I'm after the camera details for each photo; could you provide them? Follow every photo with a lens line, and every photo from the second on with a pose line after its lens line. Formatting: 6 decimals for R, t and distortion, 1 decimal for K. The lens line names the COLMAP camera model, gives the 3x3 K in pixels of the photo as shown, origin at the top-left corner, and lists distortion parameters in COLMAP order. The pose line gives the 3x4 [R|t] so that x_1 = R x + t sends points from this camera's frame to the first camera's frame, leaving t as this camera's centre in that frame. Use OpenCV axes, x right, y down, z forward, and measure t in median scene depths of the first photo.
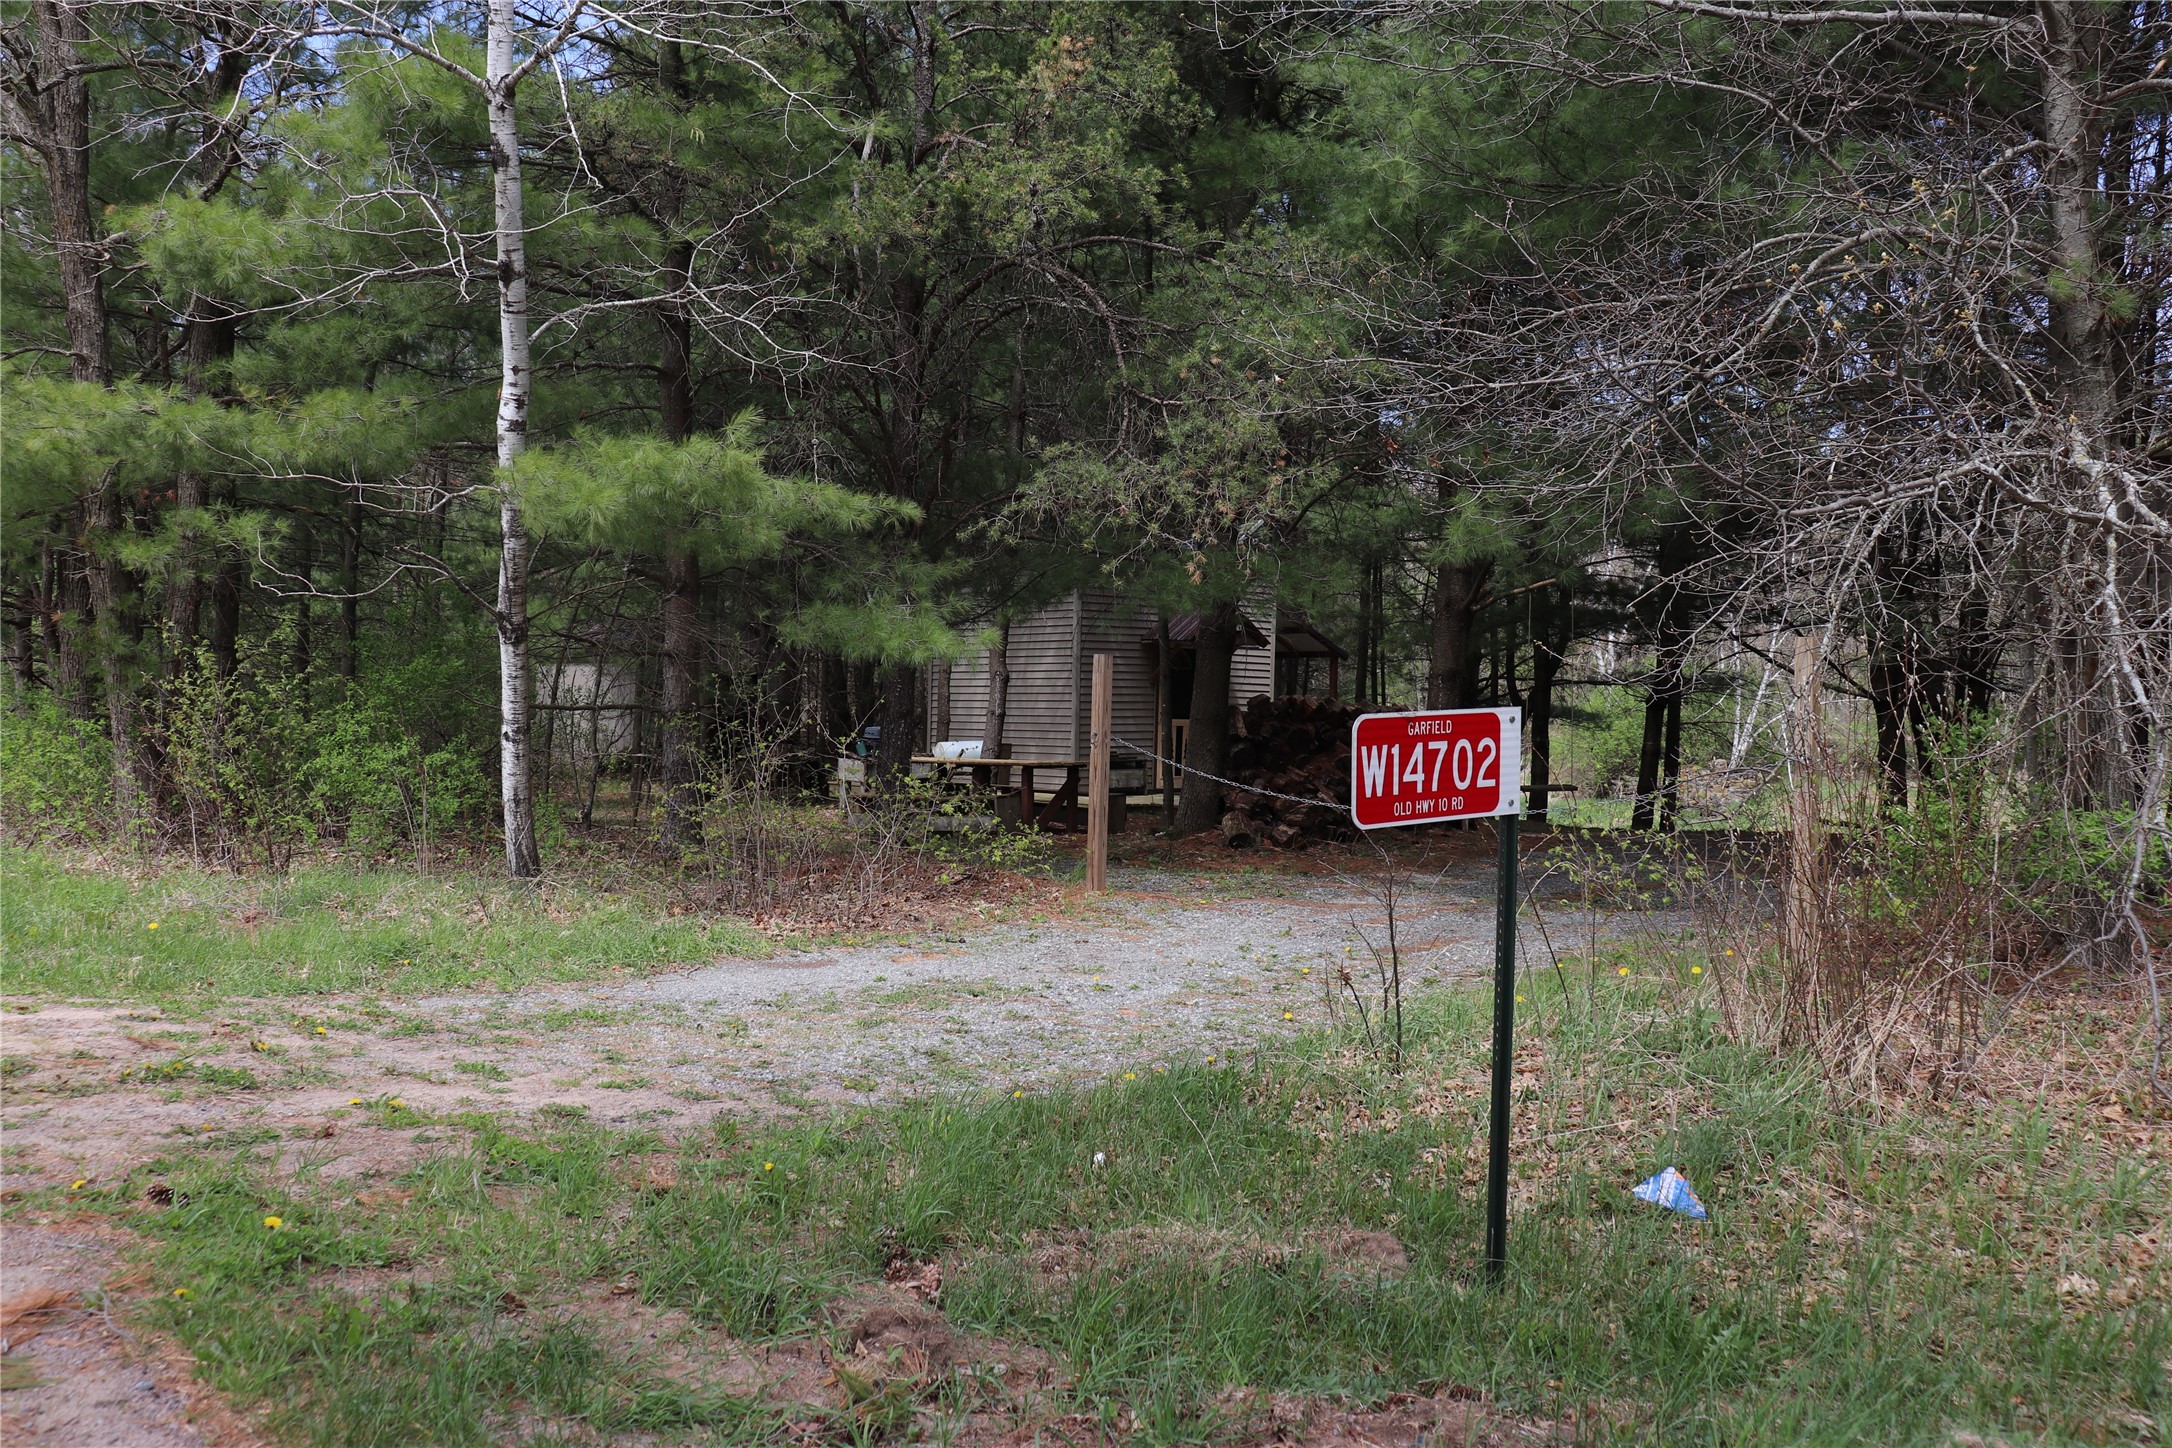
lens RADIAL K [[1772.7, 0, 1076.4], [0, 1772.7, 735.0], [0, 0, 1]] dist [-0.178417, 0.167913]
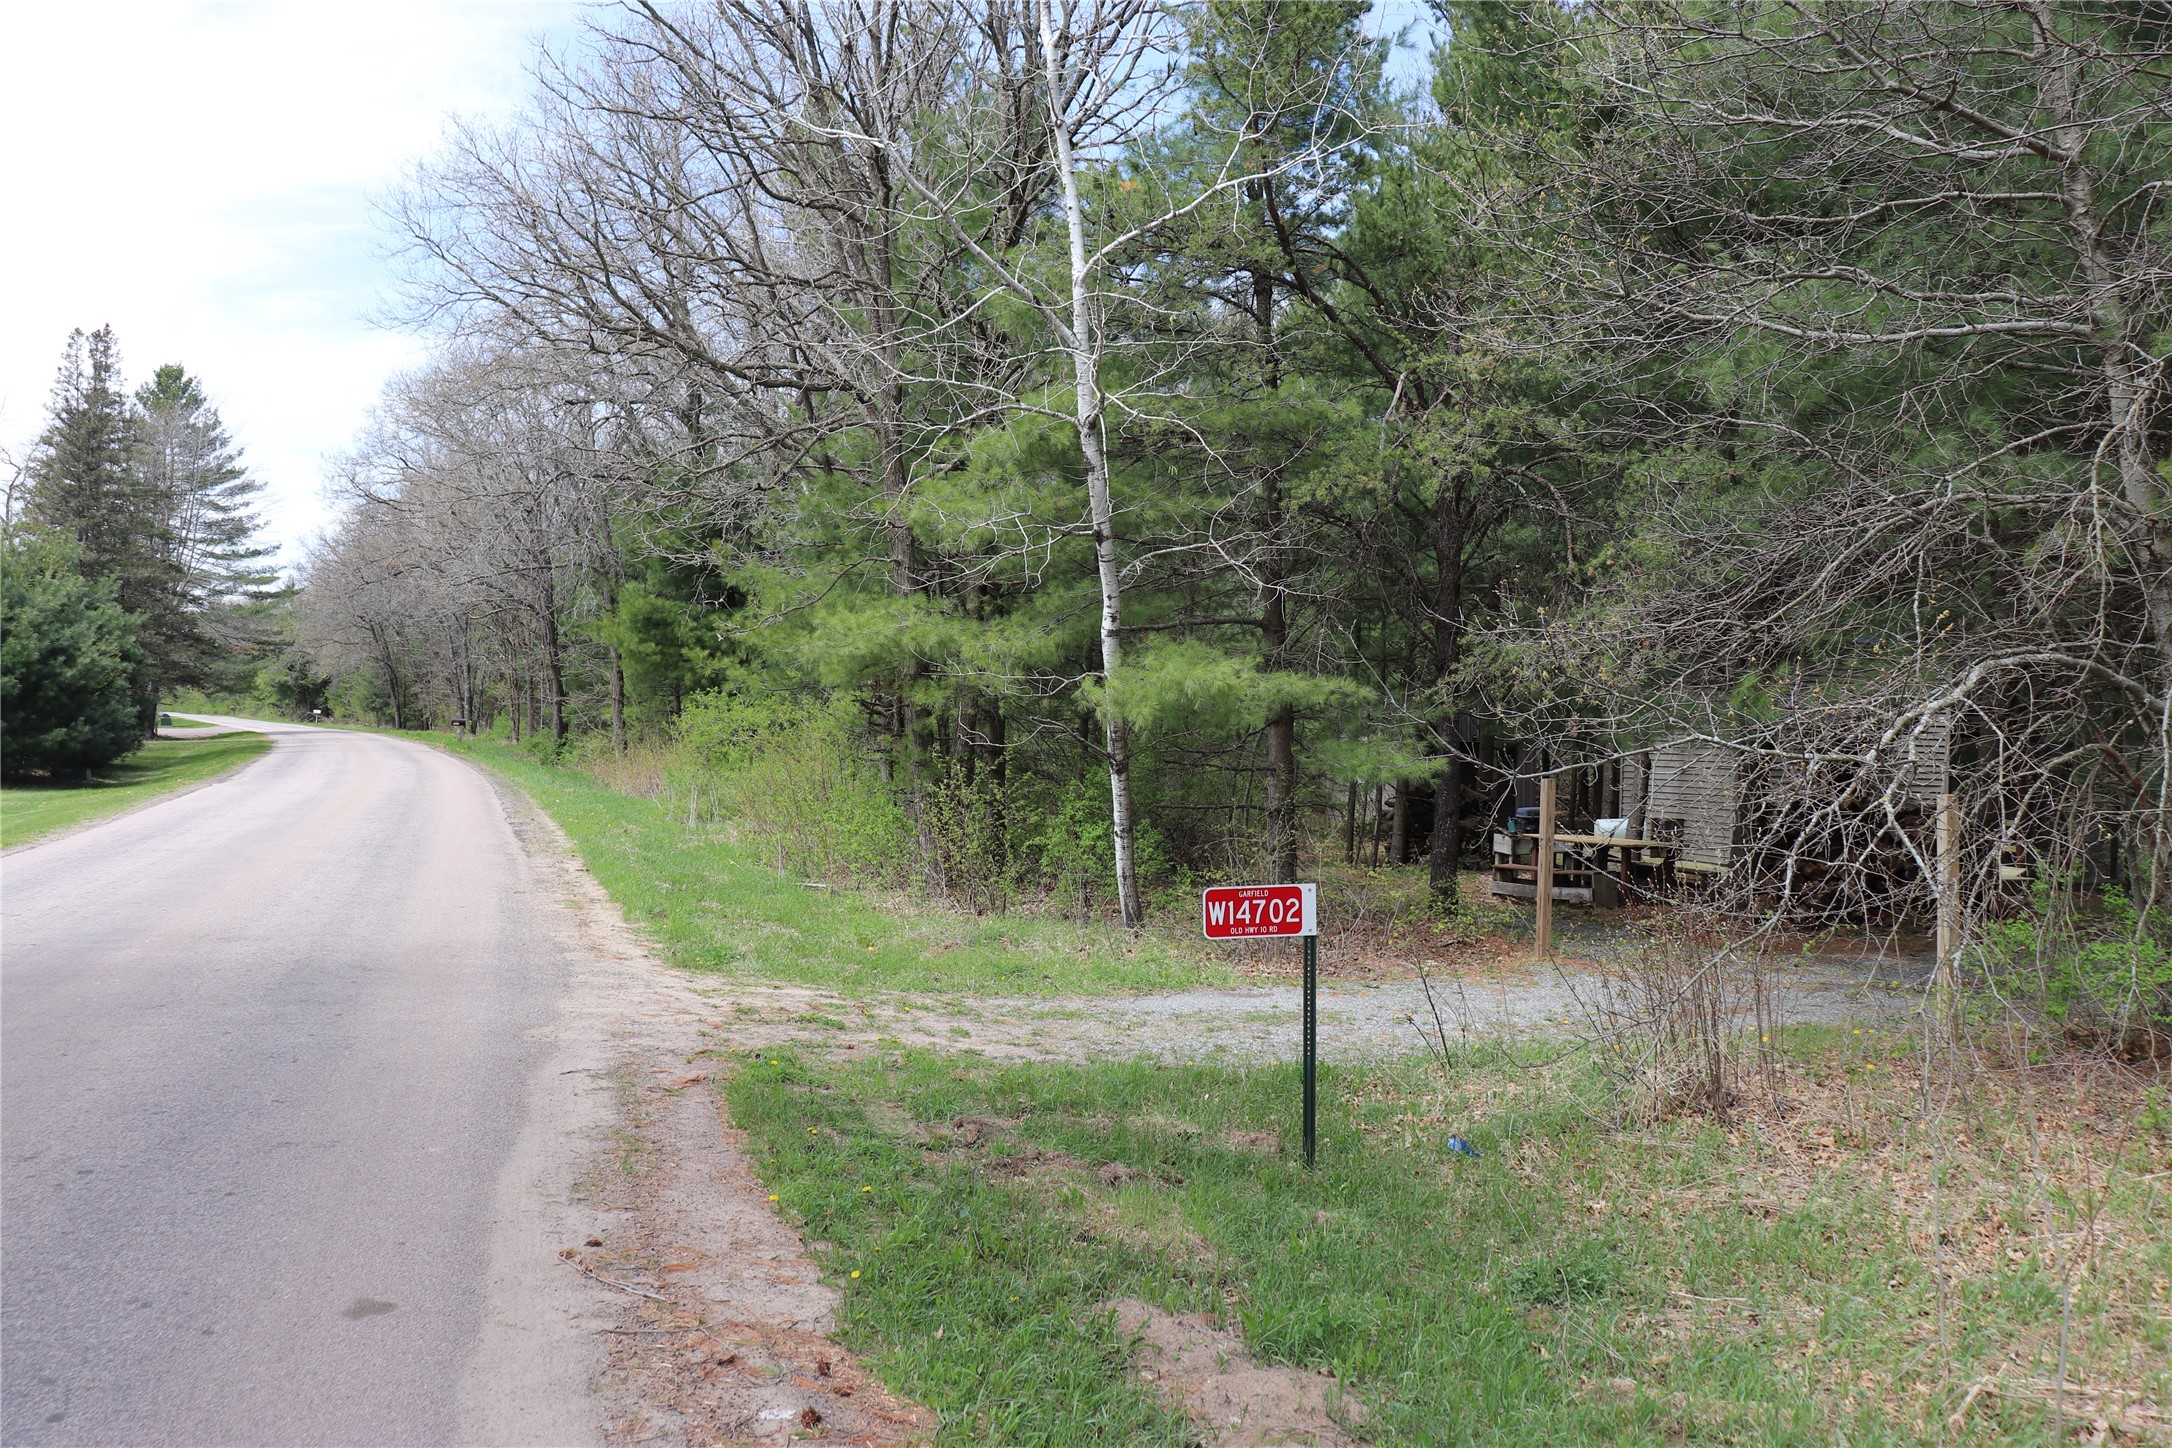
lens RADIAL K [[1772.7, 0, 1076.4], [0, 1772.7, 735.0], [0, 0, 1]] dist [-0.178417, 0.167913]
pose [[0.878313, 0.002274, -0.478081, 0.409818], [-0.012806, 0.999742, -0.018771, -0.060891], [0.477915, 0.022609, 0.878115, -0.397226]]
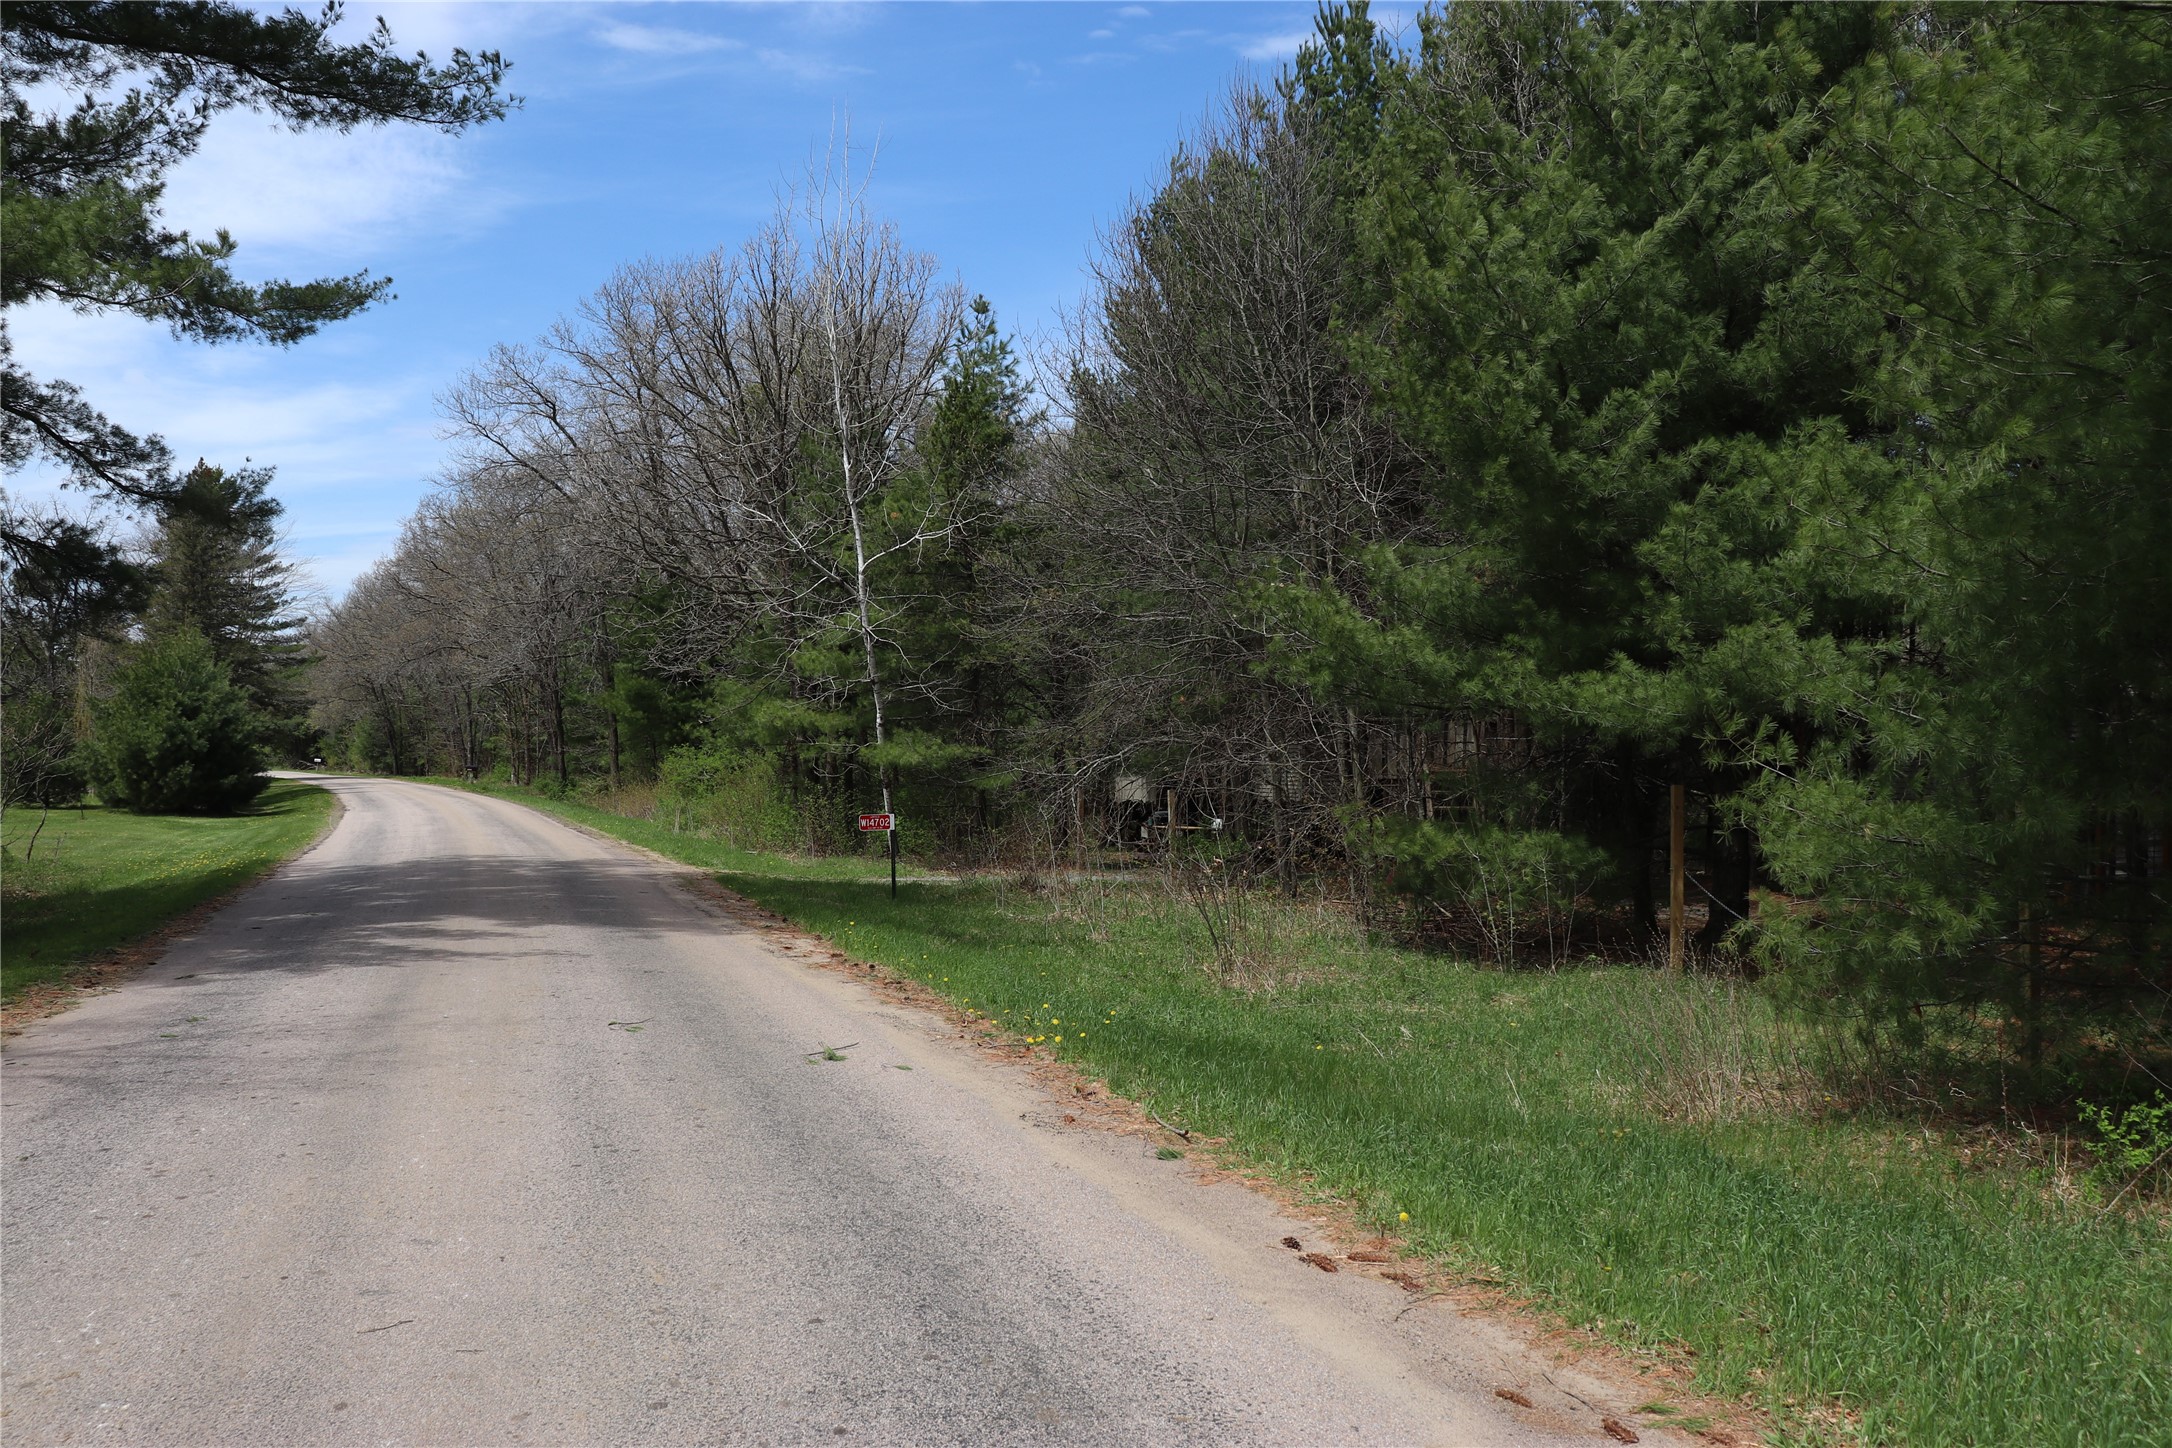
lens RADIAL K [[1772.7, 0, 1076.4], [0, 1772.7, 735.0], [0, 0, 1]] dist [-0.178417, 0.167913]
pose [[0.890634, -0.017460, -0.454386, 1.637733], [-0.001825, 0.999117, -0.041968, -0.016046], [0.454718, 0.038208, 0.889816, -1.961183]]
